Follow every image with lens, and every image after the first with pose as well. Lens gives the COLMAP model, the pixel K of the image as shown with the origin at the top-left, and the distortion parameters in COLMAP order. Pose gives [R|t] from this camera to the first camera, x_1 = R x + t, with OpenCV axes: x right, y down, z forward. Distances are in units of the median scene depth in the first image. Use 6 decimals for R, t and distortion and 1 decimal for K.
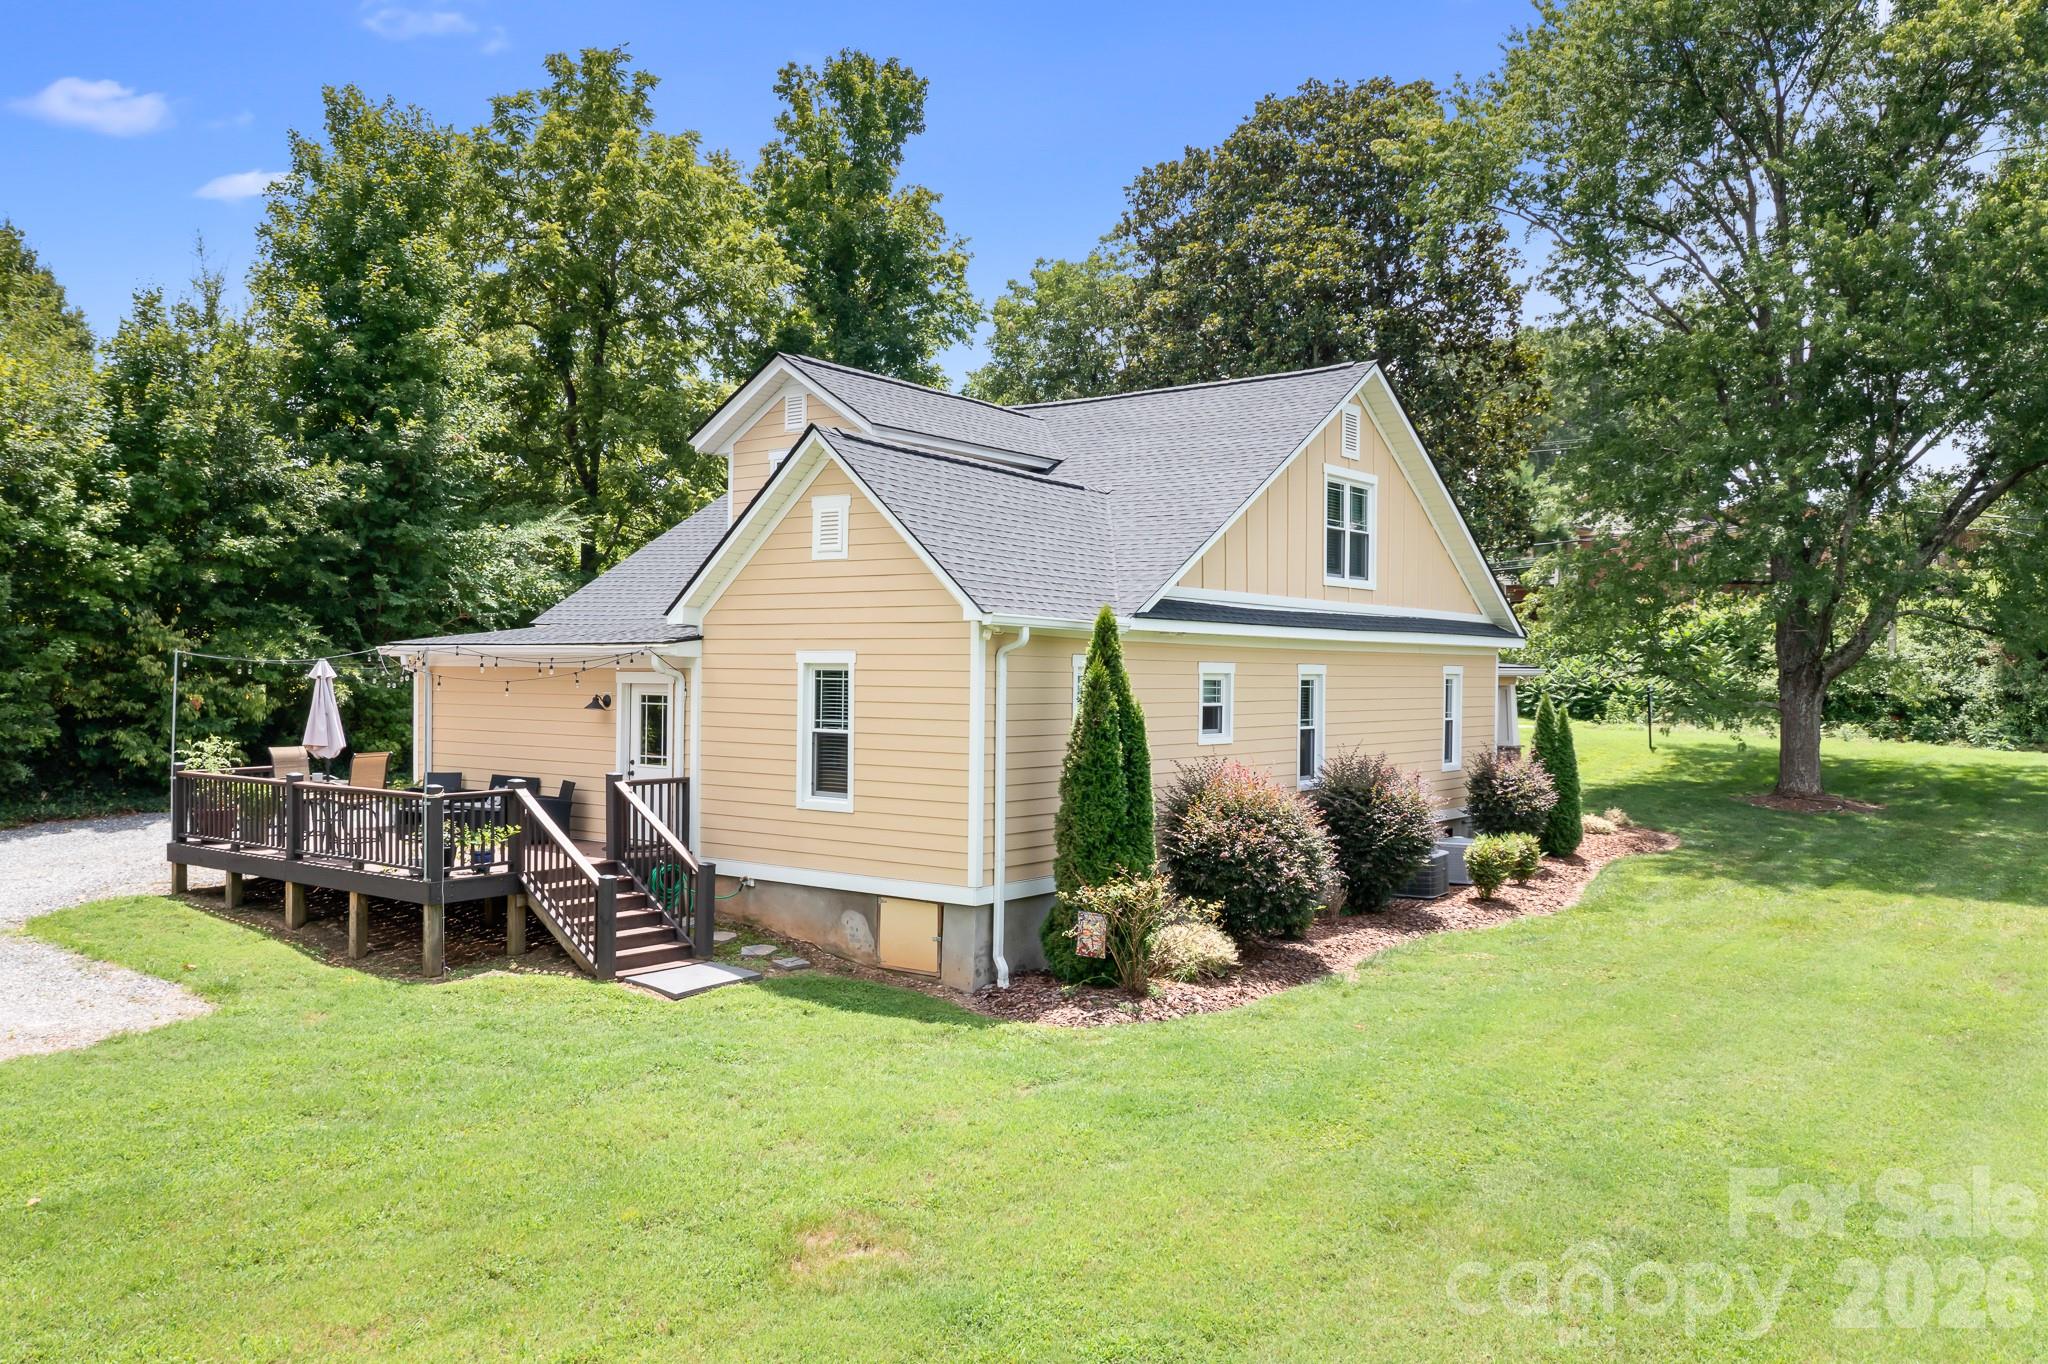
lens RADIAL K [[1627.7, 0, 1024.0], [0, 1627.7, 682.0], [0, 0, 1]] dist [-0.010820, -0.003326]
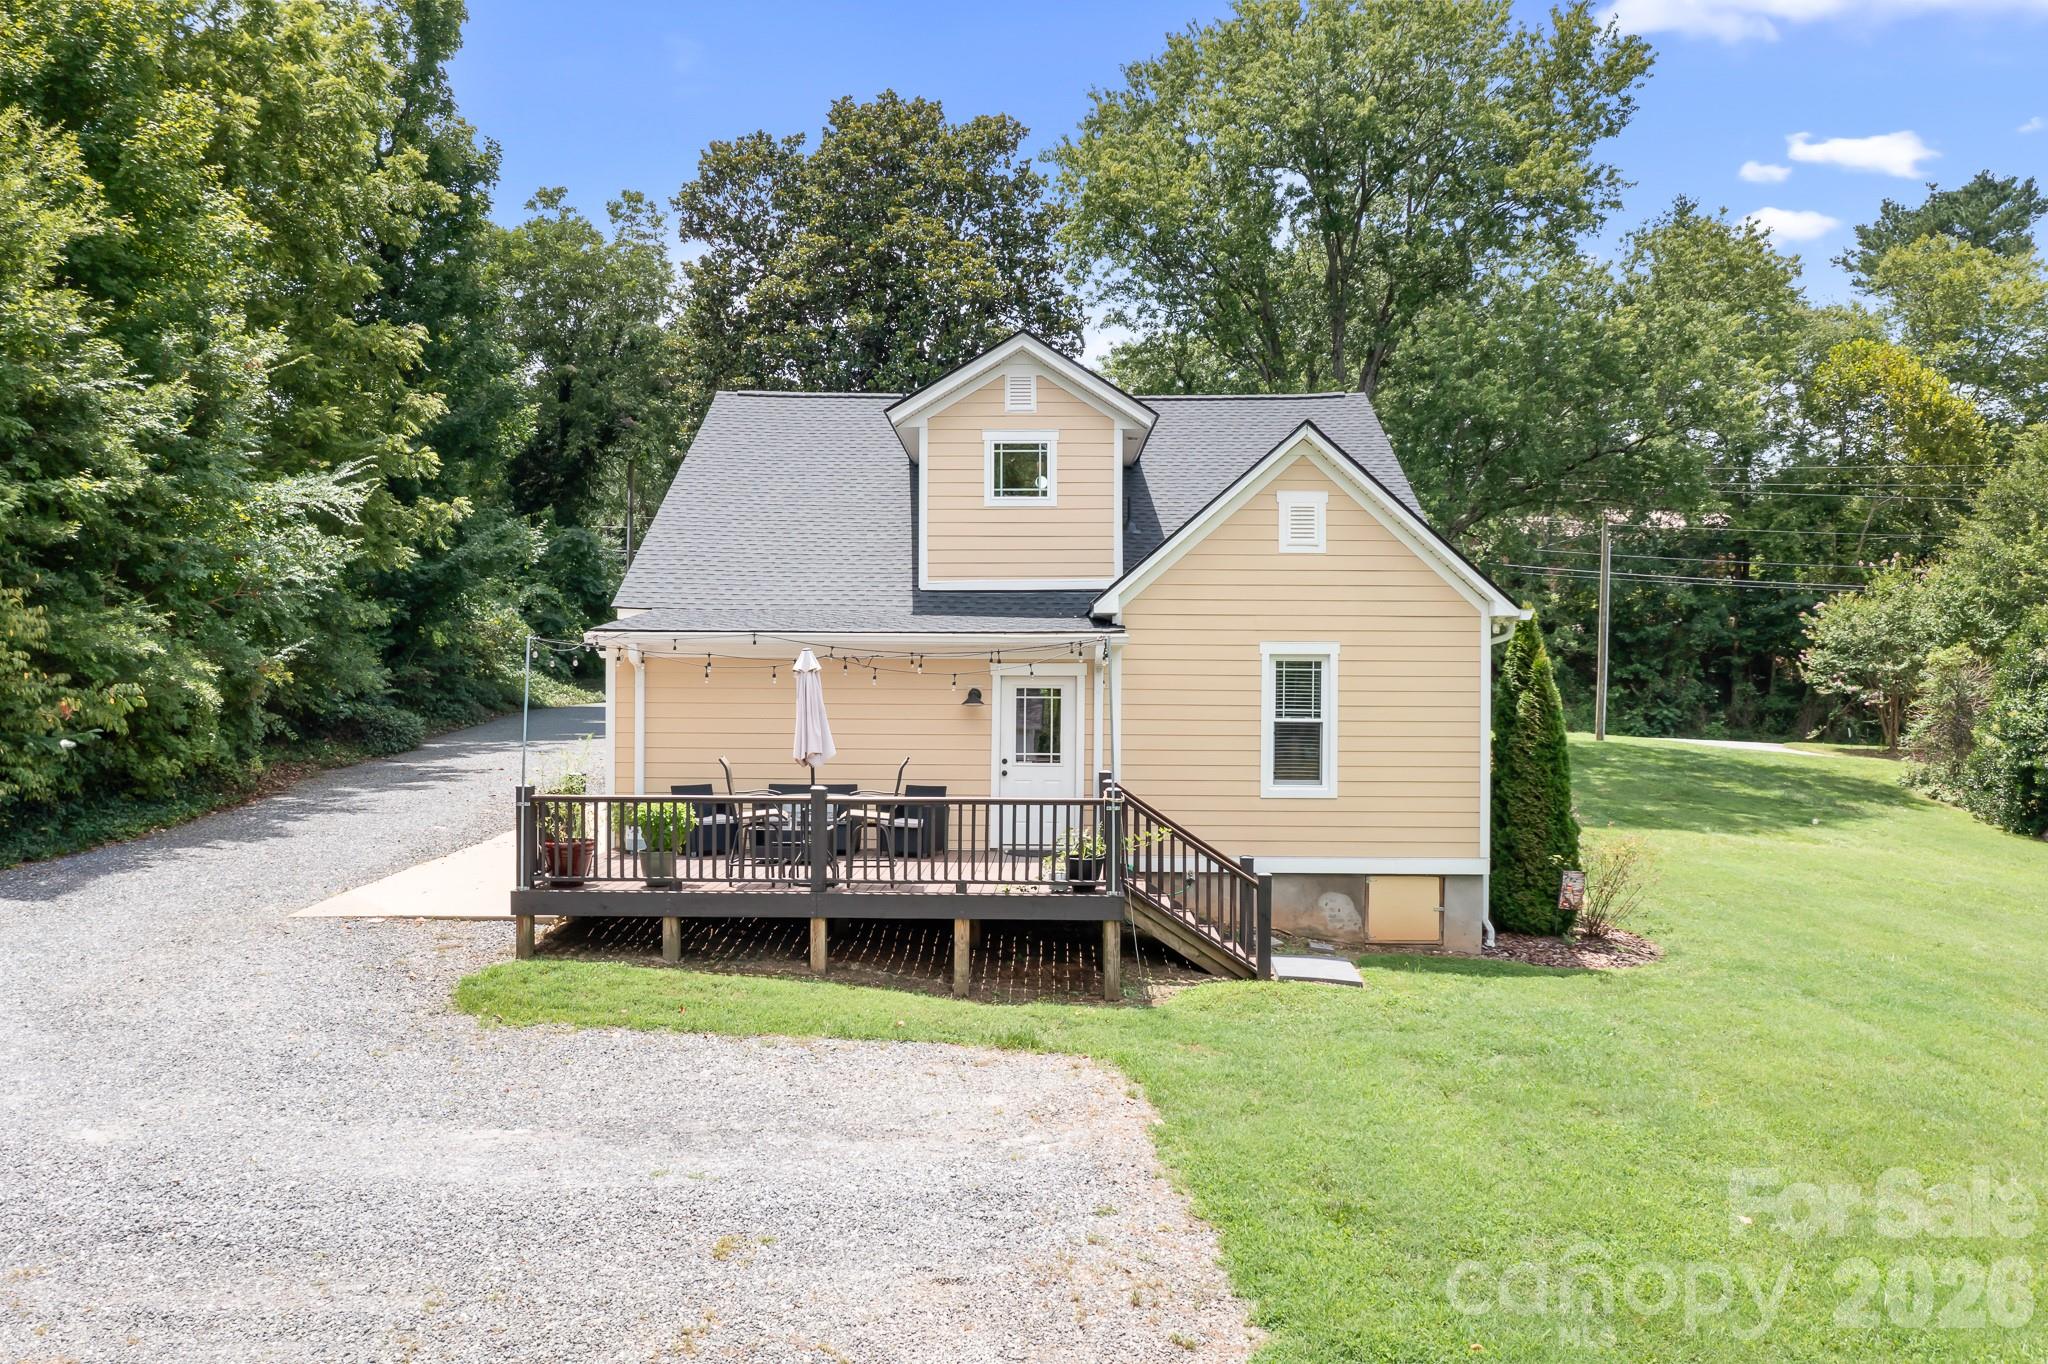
lens RADIAL K [[1630.1, 0, 1040.4], [0, 1630.1, 682.8], [0, 0, 1]] dist [-0.029161, -0.004061]
pose [[0.804373, -0.008091, 0.594069, -0.593337], [0.005951, 0.999967, 0.005561, -0.000083], [-0.594095, -0.000938, 0.804395, 0.187643]]
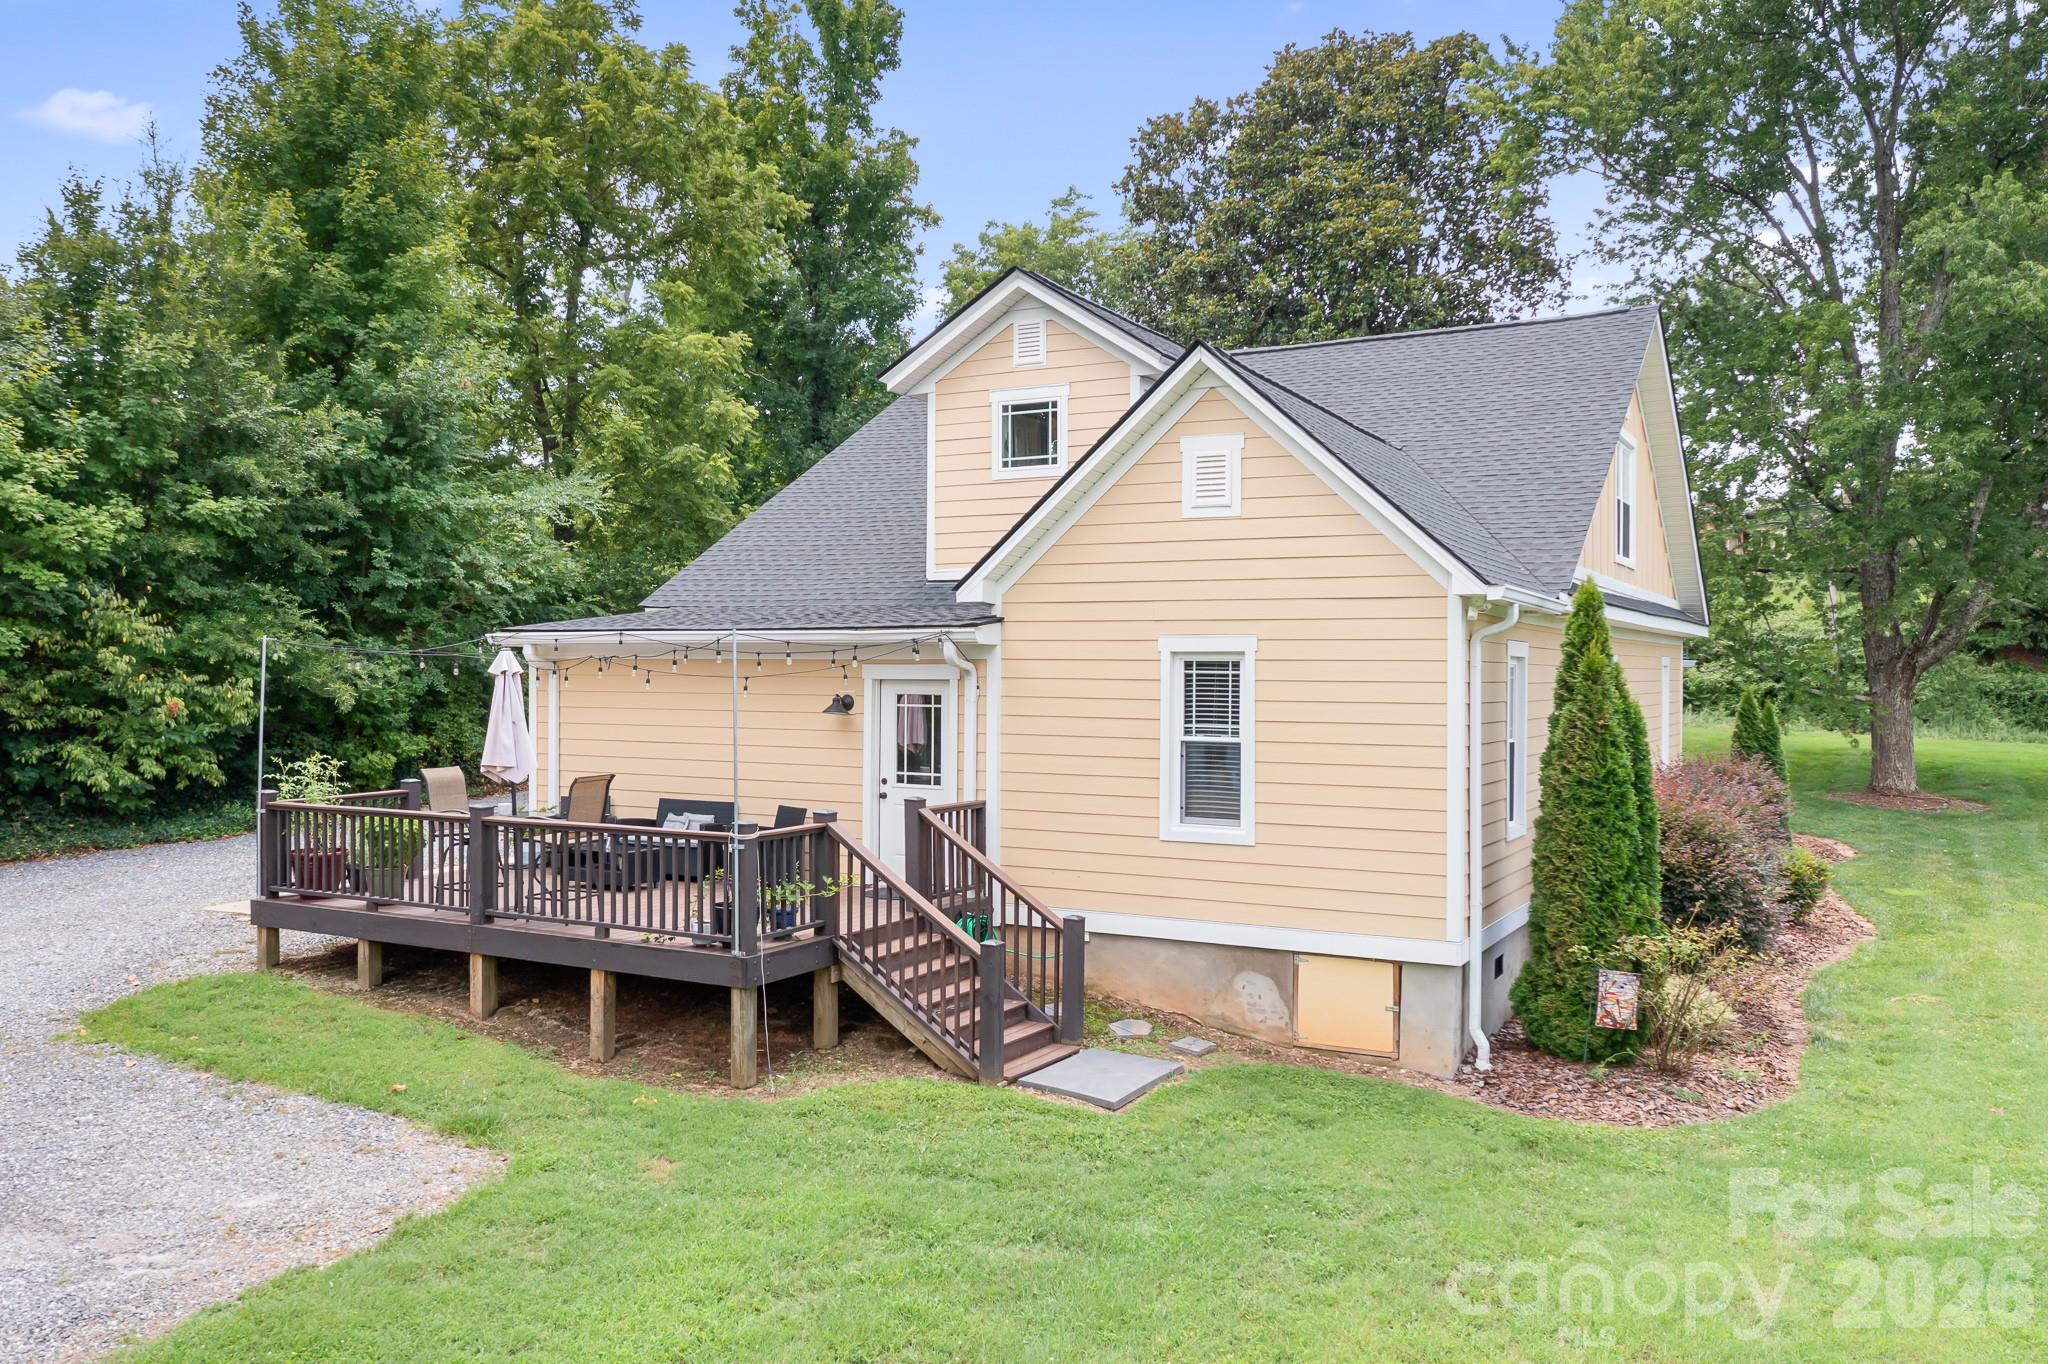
lens RADIAL K [[1635.0, 0, 1026.7], [0, 1635.0, 678.7], [0, 0, 1]] dist [-0.021643, -0.001293]
pose [[0.989854, -0.004293, 0.142023, -0.217606], [0.004413, 0.999990, -0.000531, 0.000944], [-0.142019, 0.001153, 0.989863, 0.169553]]
